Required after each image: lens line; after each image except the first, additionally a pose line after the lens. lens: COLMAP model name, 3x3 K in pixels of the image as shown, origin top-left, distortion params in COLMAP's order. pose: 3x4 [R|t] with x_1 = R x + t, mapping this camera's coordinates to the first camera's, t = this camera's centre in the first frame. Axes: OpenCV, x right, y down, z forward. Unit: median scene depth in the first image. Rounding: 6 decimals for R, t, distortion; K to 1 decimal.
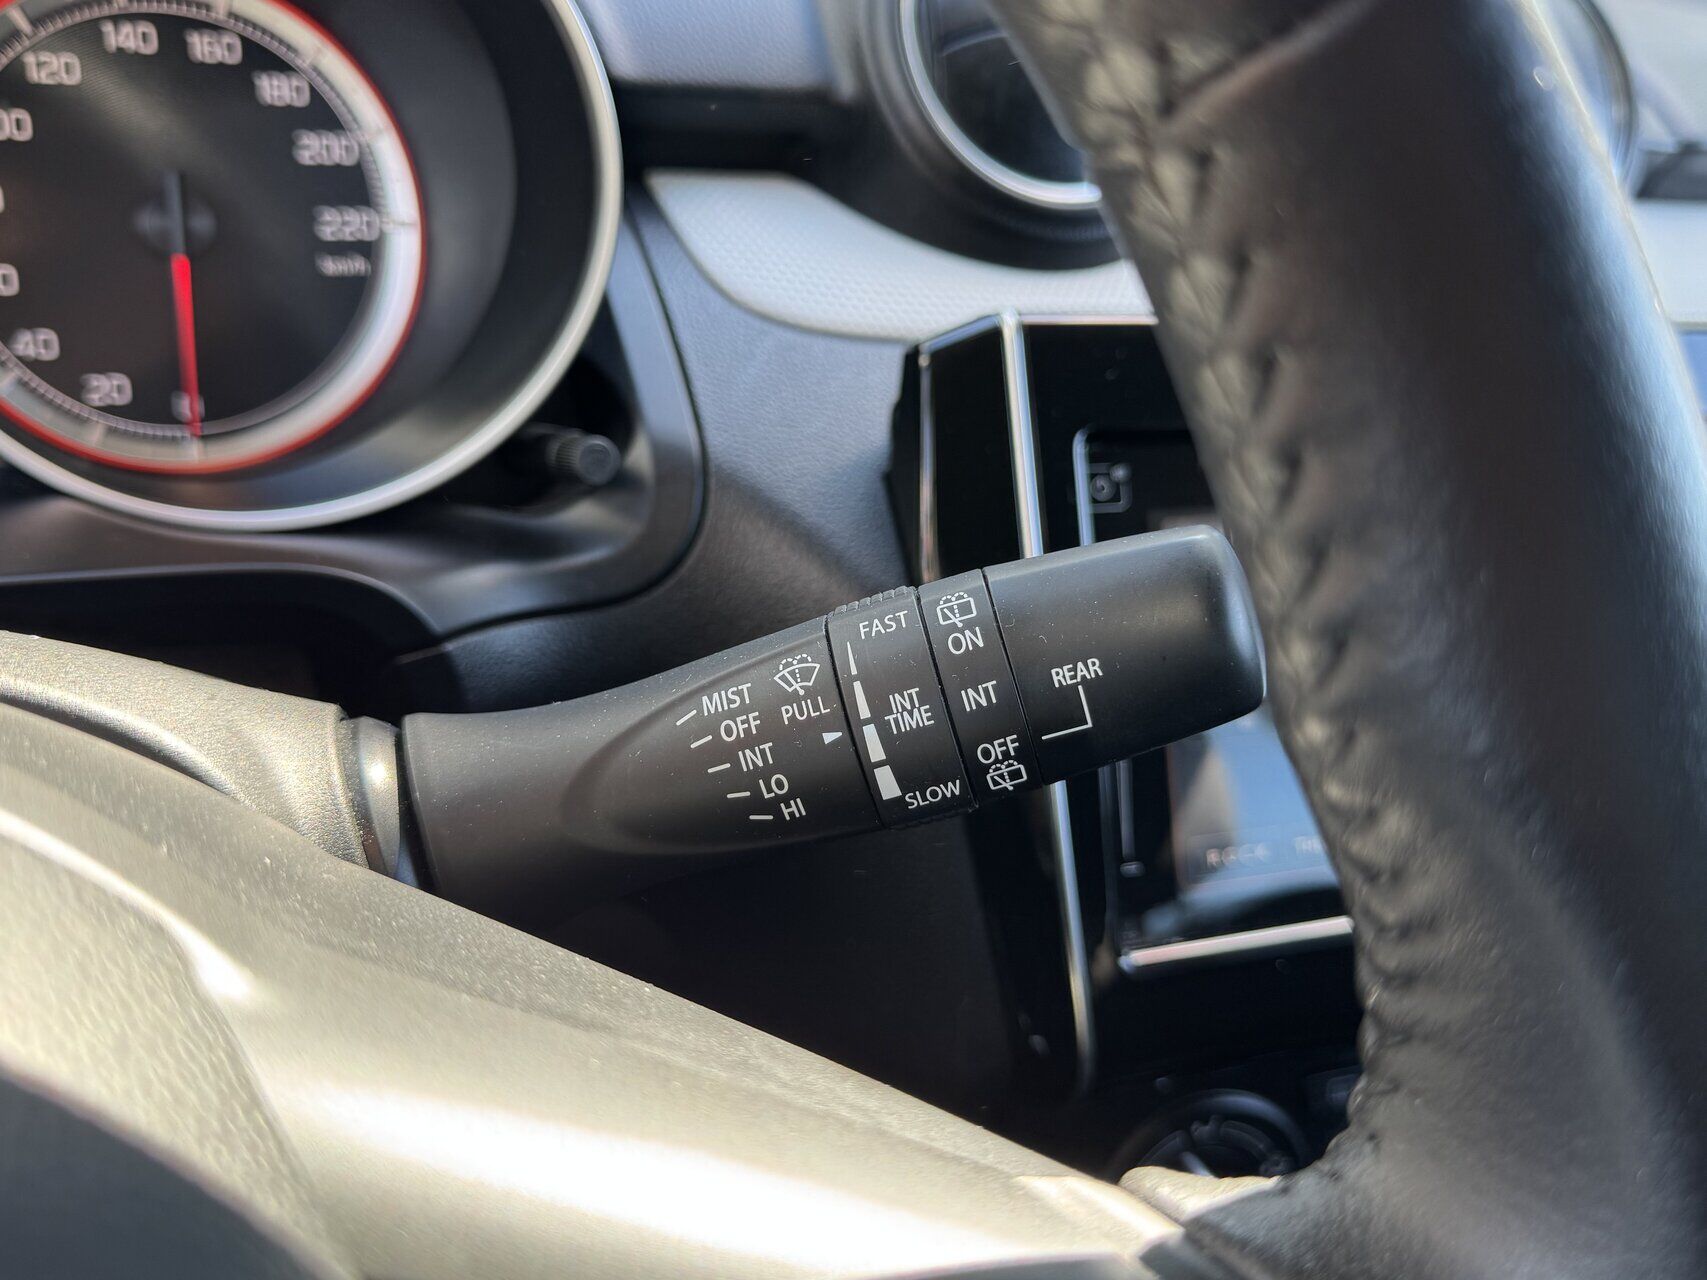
lens RADIAL K [[1619.2, 0, 864.3], [0, 1619.2, 631.1], [0, 0, 1]] dist [-0.037089, 0.000000]
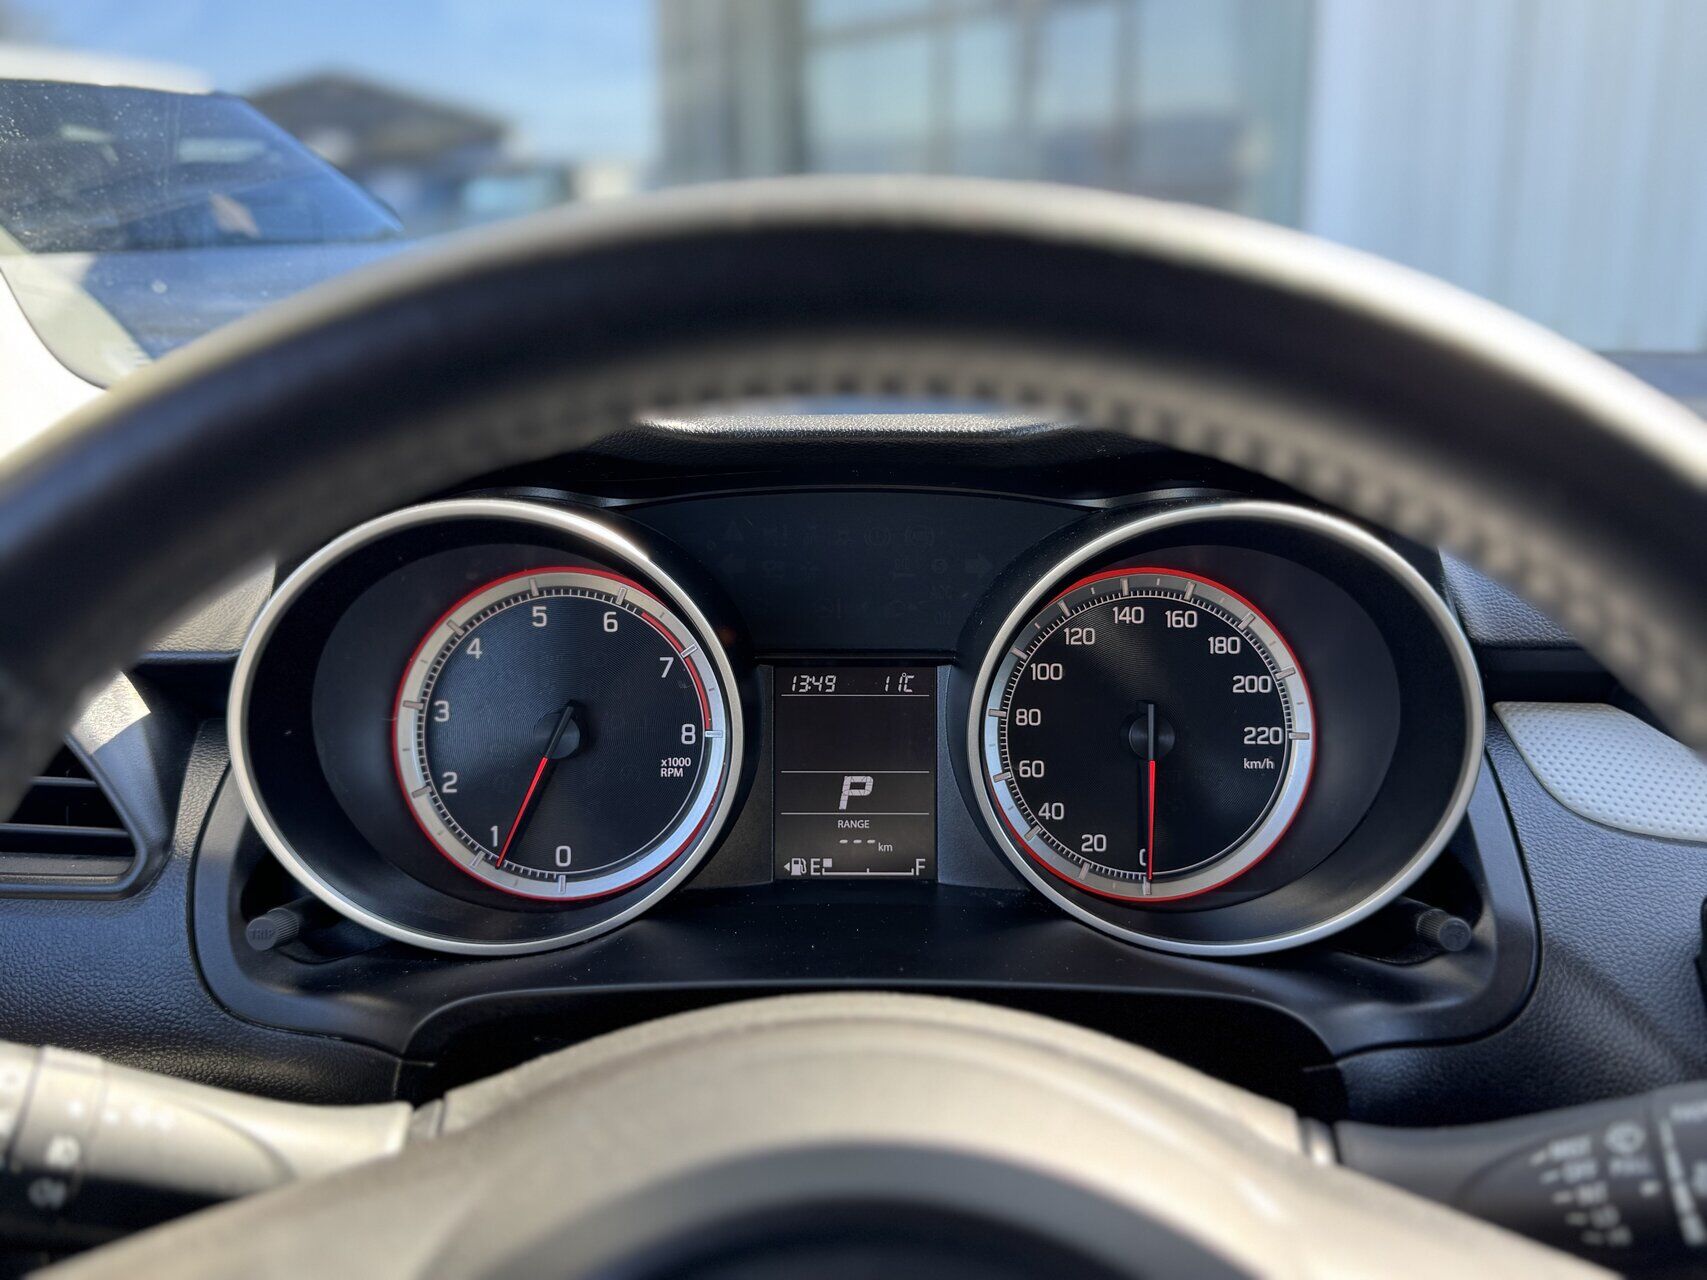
lens RADIAL K [[1491.1, 0, 847.7], [0, 1491.1, 642.2], [0, 0, 1]] dist [0.012374, -0.081645]
pose [[0.875038, 0.003042, -0.484045, -0.006865], [-0.107500, 0.976230, -0.188197, -0.051659], [0.471967, 0.216714, 0.854565, -0.338677]]
